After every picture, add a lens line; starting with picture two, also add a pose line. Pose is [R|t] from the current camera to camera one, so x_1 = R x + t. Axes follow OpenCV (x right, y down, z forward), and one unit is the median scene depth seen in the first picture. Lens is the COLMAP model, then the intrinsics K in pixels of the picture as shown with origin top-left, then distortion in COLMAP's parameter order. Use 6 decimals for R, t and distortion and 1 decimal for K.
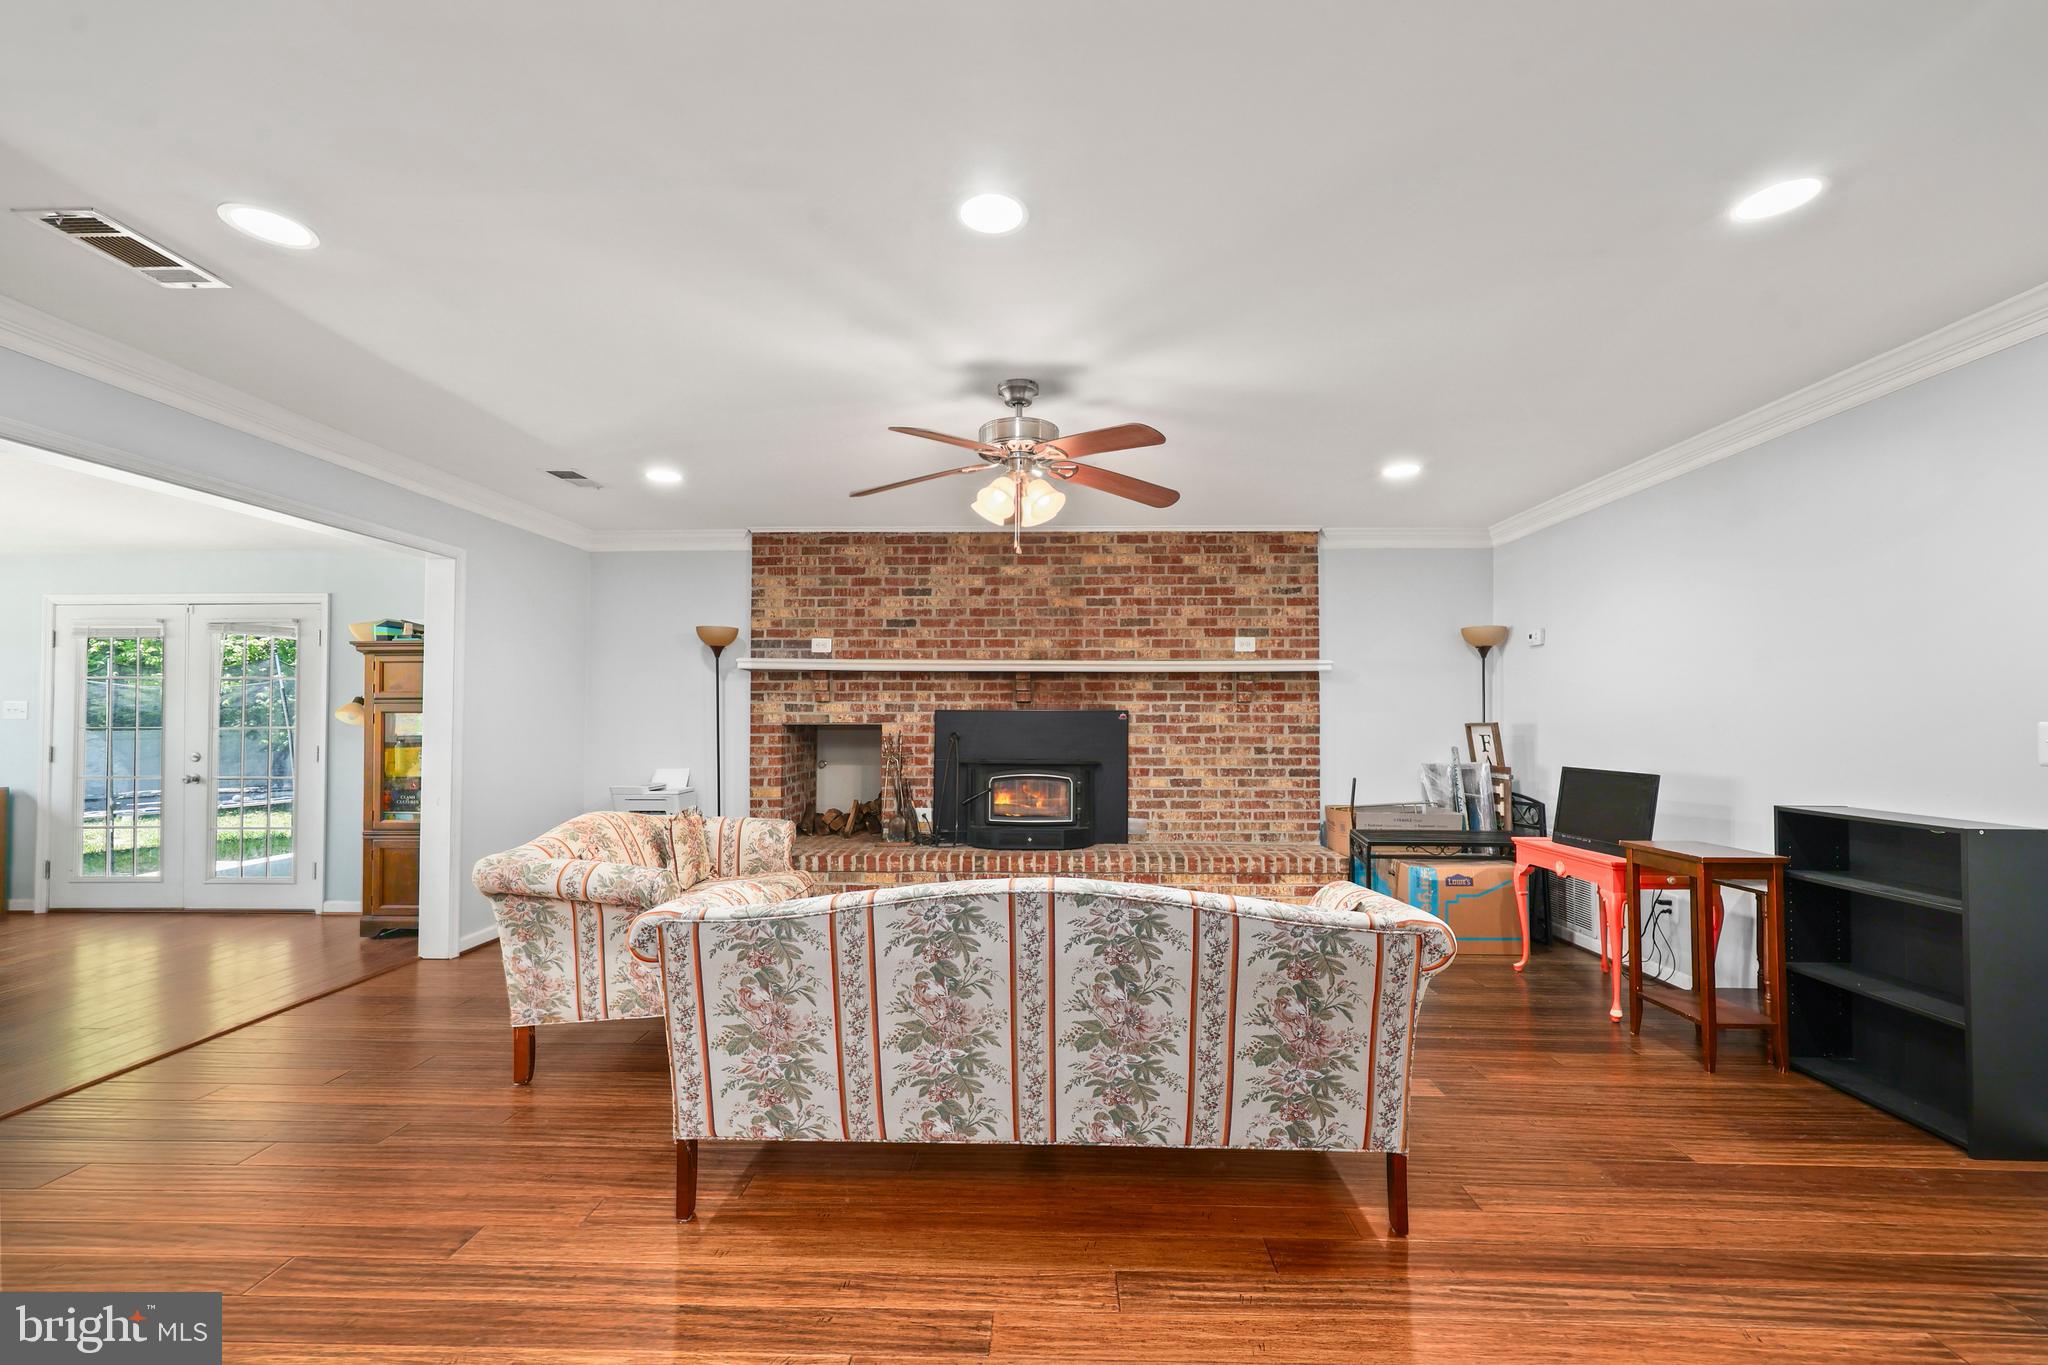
lens RADIAL K [[838.2, 0, 1022.7], [0, 838.2, 696.3], [0, 0, 1]] dist [0.004129, -0.000357]
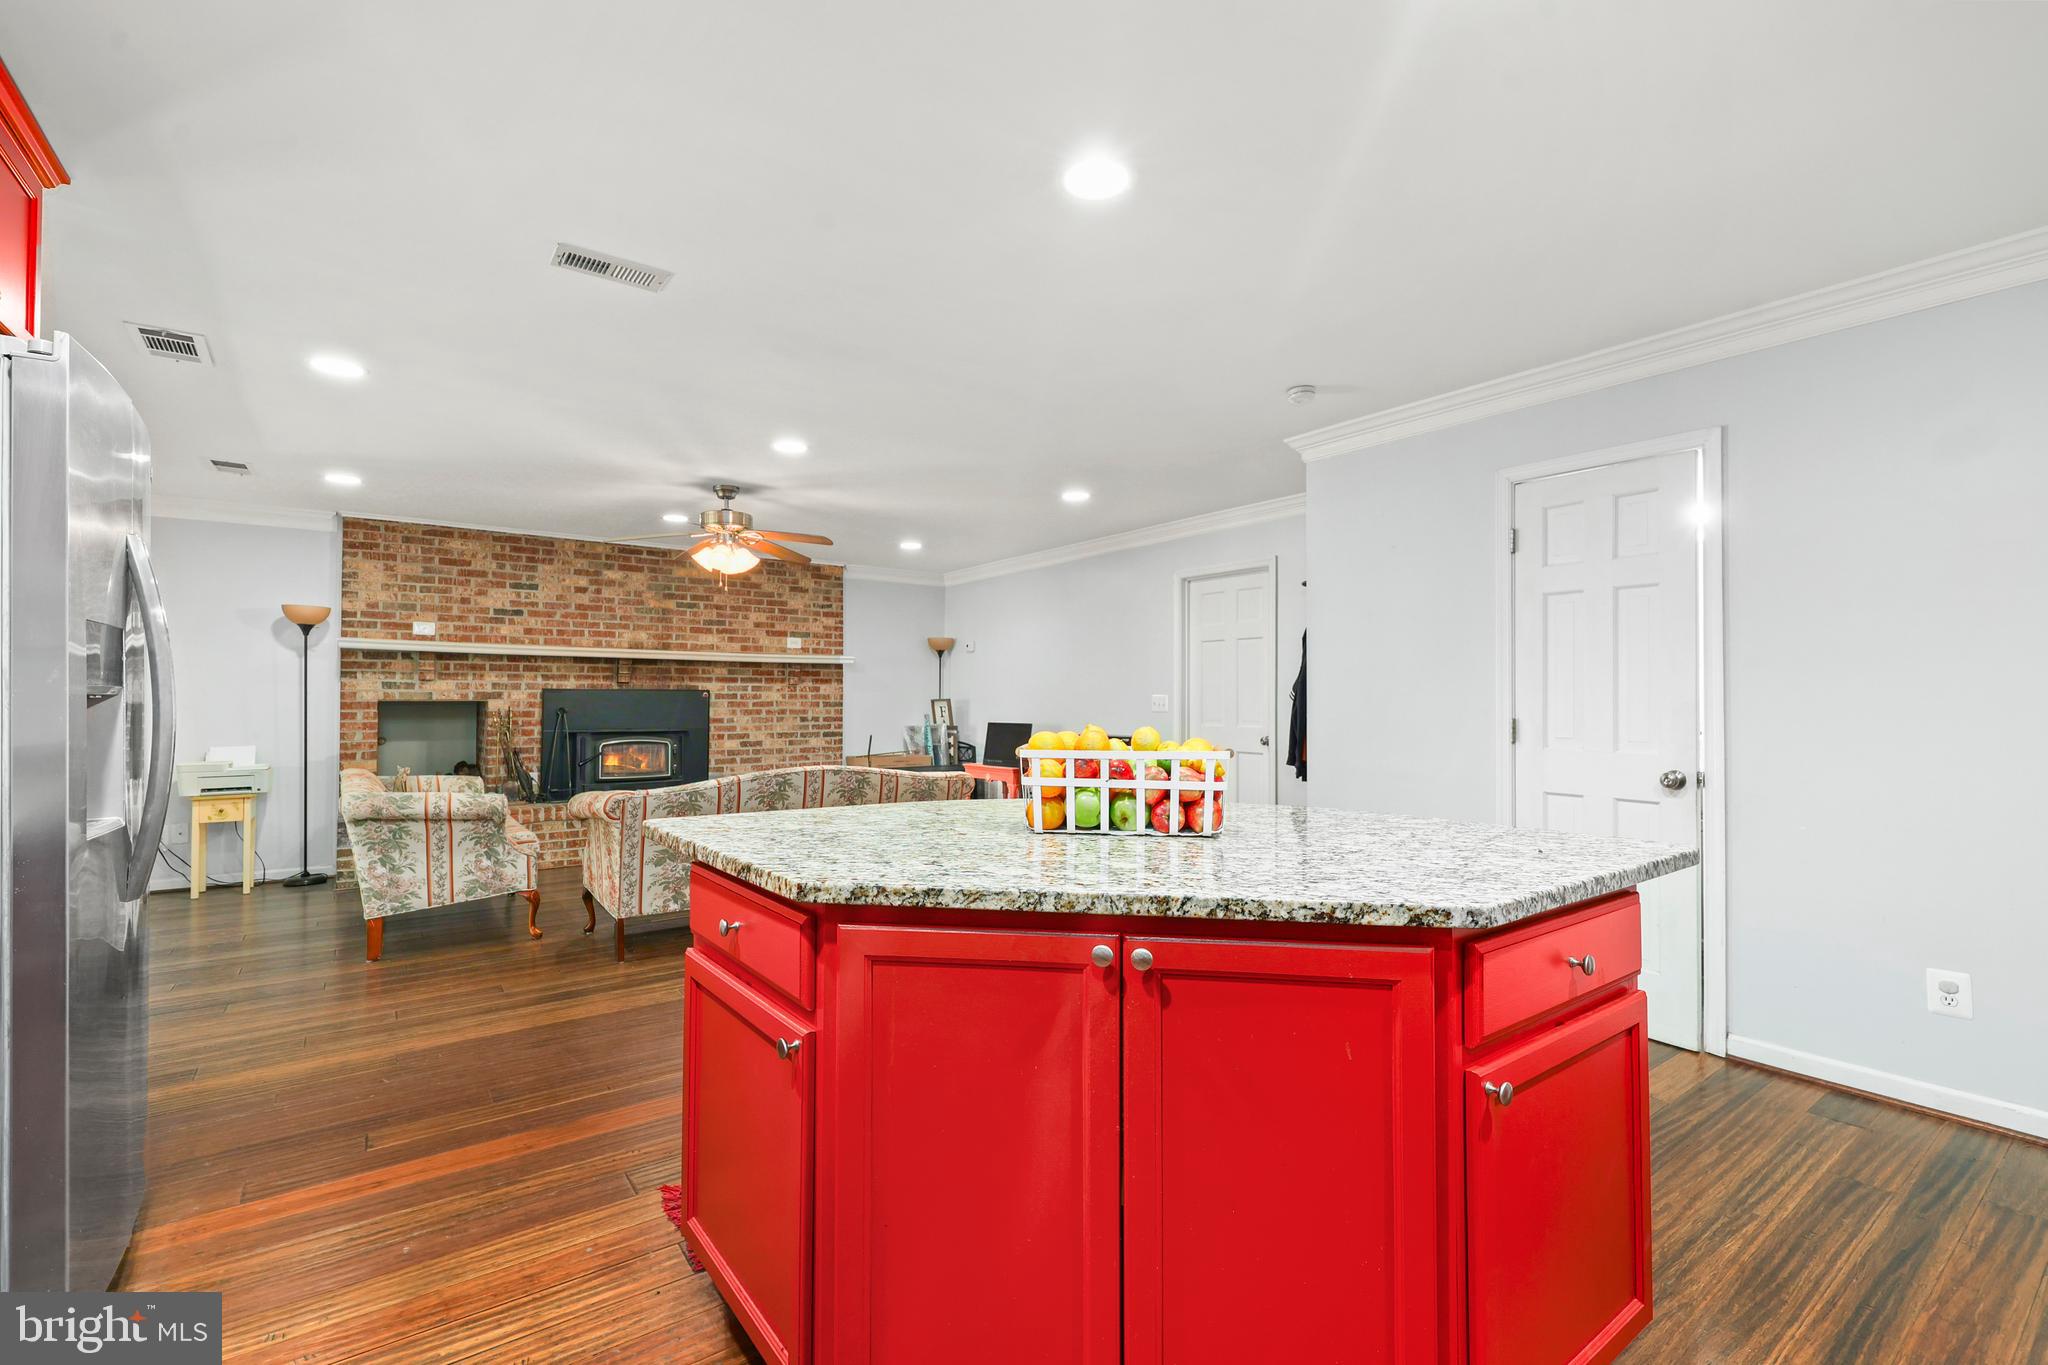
lens RADIAL K [[905.5, 0, 1028.0], [0, 905.5, 690.0], [0, 0, 1]] dist [-0.000006, 0.000000]
pose [[0.786530, 0.006630, 0.617517, -0.355104], [-0.013511, 0.999888, 0.006474, 0.000972], [-0.617404, -0.013436, 0.786531, -0.418810]]
